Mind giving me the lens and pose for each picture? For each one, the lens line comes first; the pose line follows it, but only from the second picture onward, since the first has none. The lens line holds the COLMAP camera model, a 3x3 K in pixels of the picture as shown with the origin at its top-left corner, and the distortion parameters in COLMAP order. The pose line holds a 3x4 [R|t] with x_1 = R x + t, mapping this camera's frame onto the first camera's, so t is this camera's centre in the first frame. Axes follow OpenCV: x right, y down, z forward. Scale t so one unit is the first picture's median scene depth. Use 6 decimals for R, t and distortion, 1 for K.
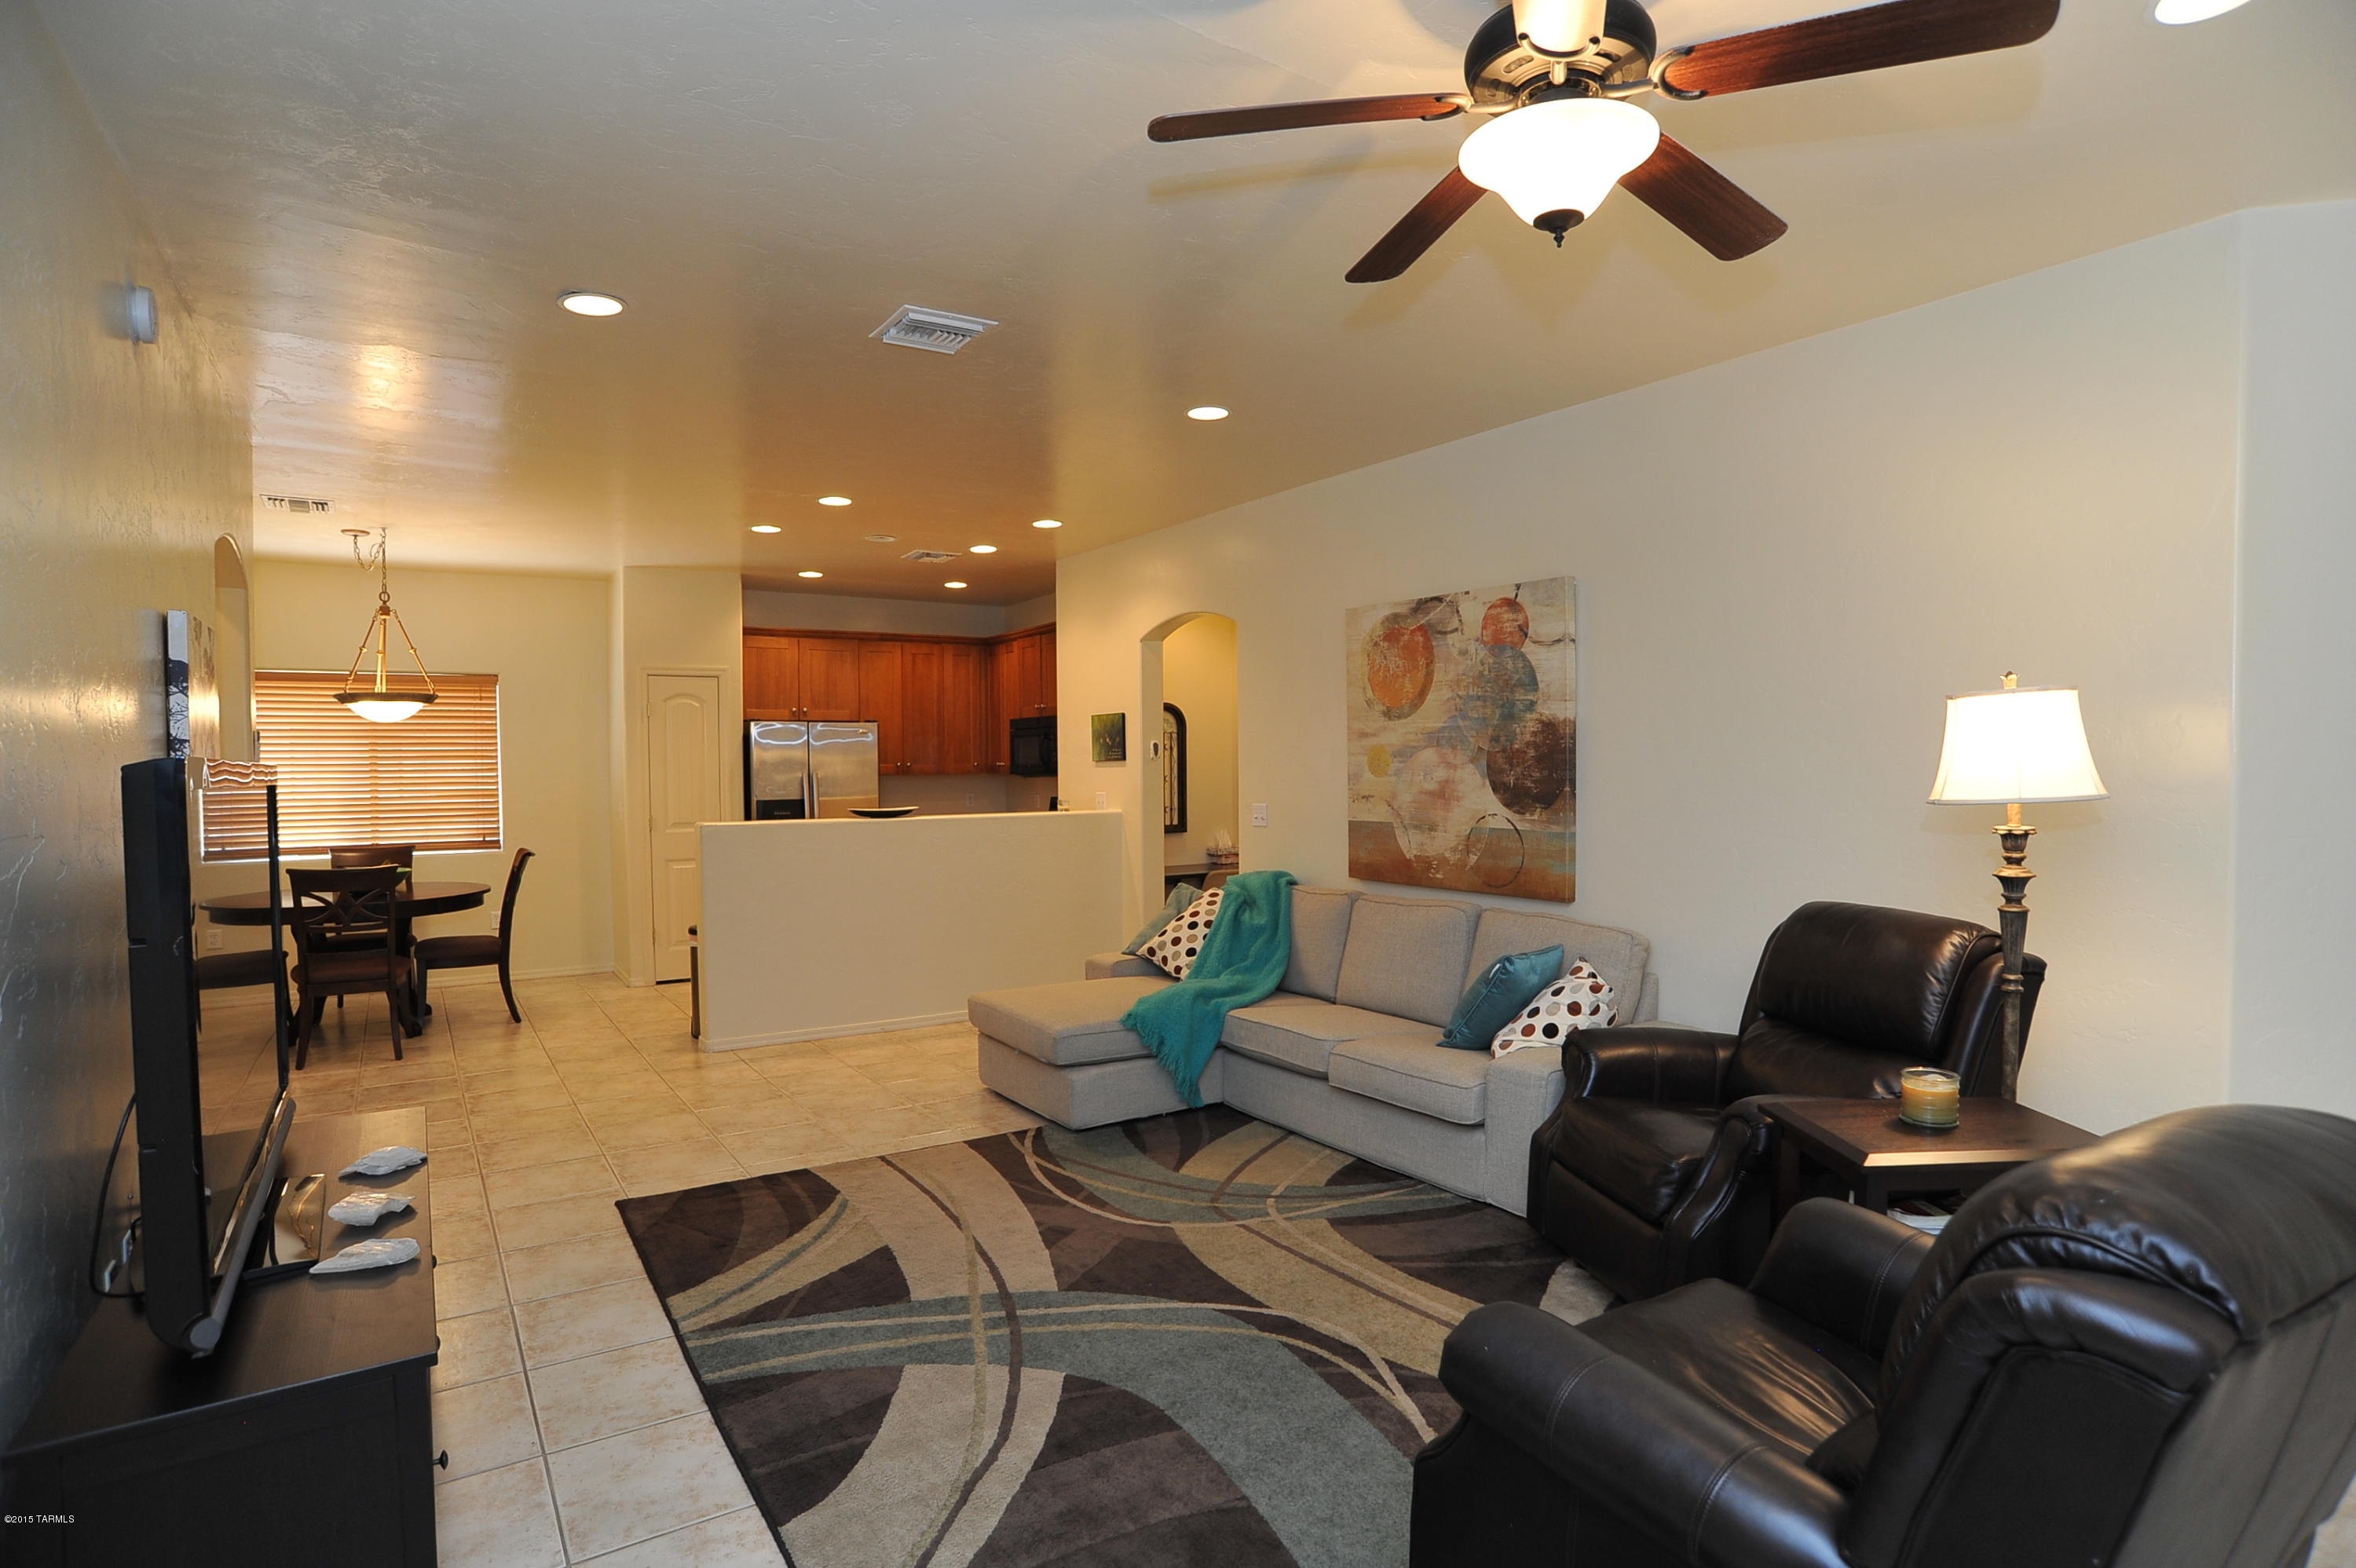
lens RADIAL K [[1213.8, 0, 1178.0], [0, 1213.8, 784.0], [0, 0, 1]] dist [-0.064426, 0.001030]
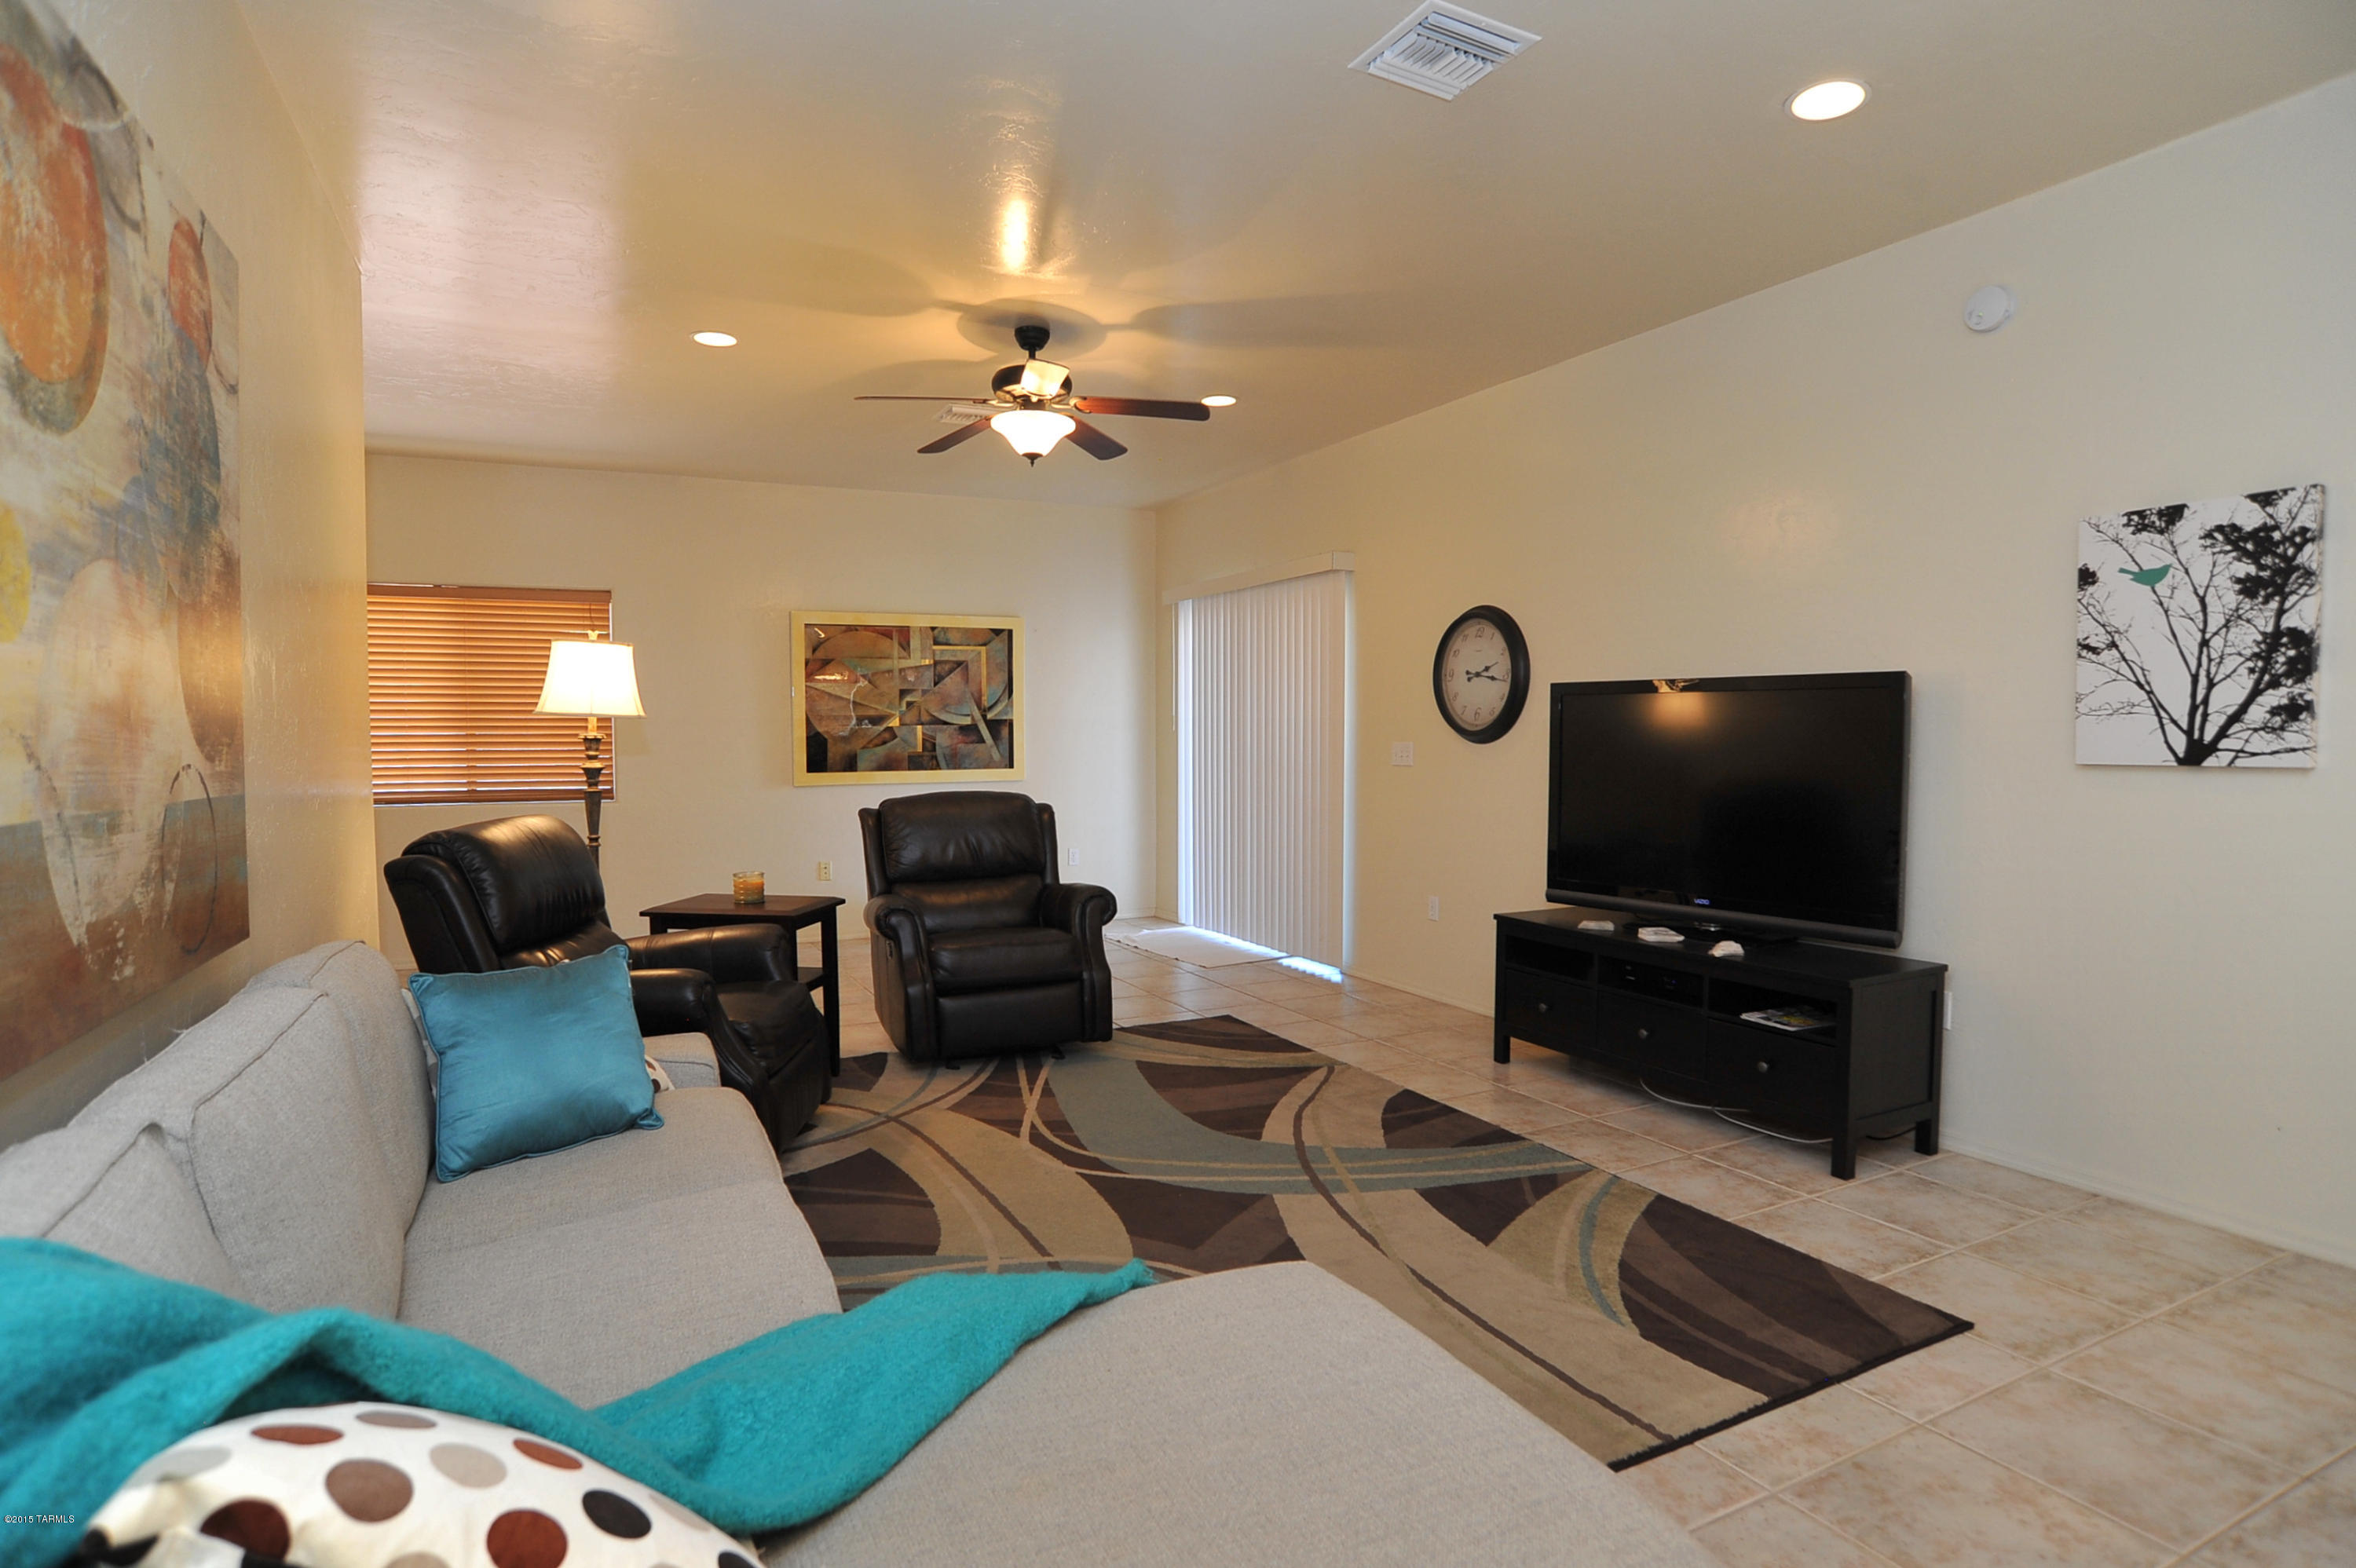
lens RADIAL K [[1213.8, 0, 1178.0], [0, 1213.8, 784.0], [0, 0, 1]] dist [-0.064426, 0.001030]
pose [[-0.991602, 0.006531, 0.129163, -0.104457], [0.014145, 0.998210, 0.058113, 0.013789], [-0.128552, 0.059451, -0.989919, 1.352061]]
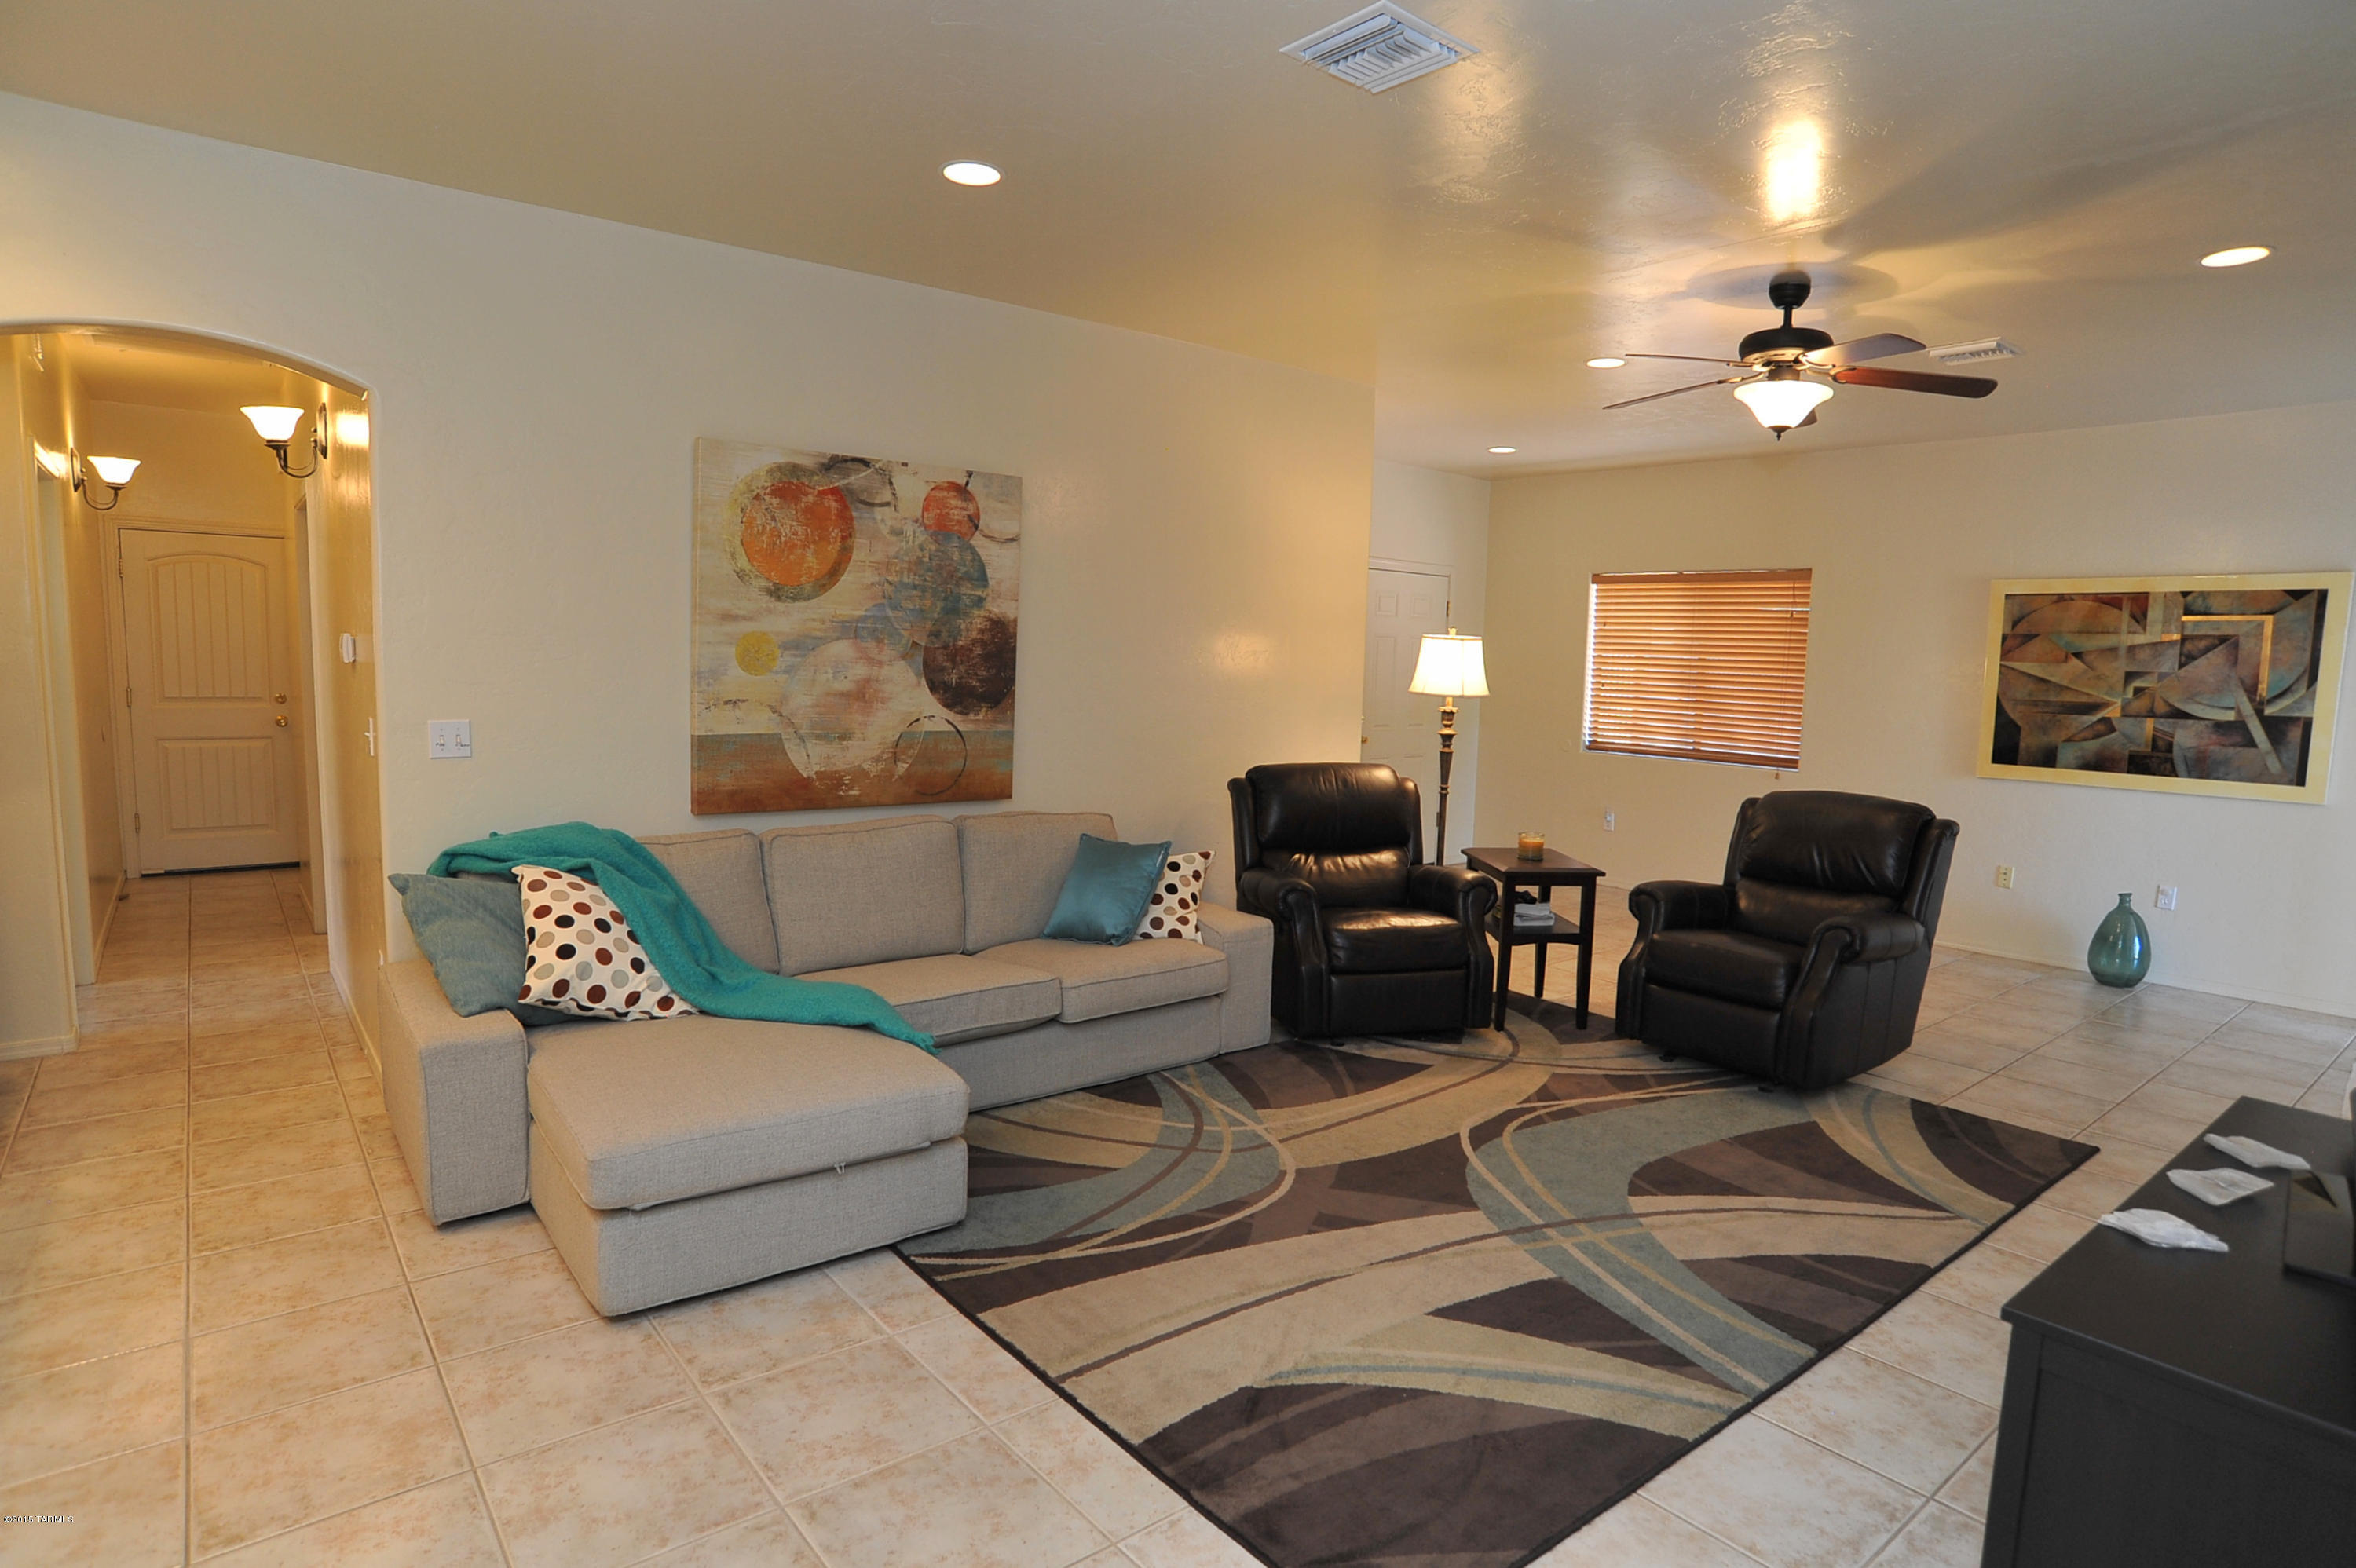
lens RADIAL K [[1265.3, 0, 1205.2], [0, 1265.3, 781.2], [0, 0, 1]] dist [-0.076718, 0.001871]
pose [[-0.095257, -0.092303, 0.991164, -0.727866], [-0.009674, 0.995731, 0.091798, -0.015998], [-0.995406, -0.000844, -0.095743, 0.902521]]
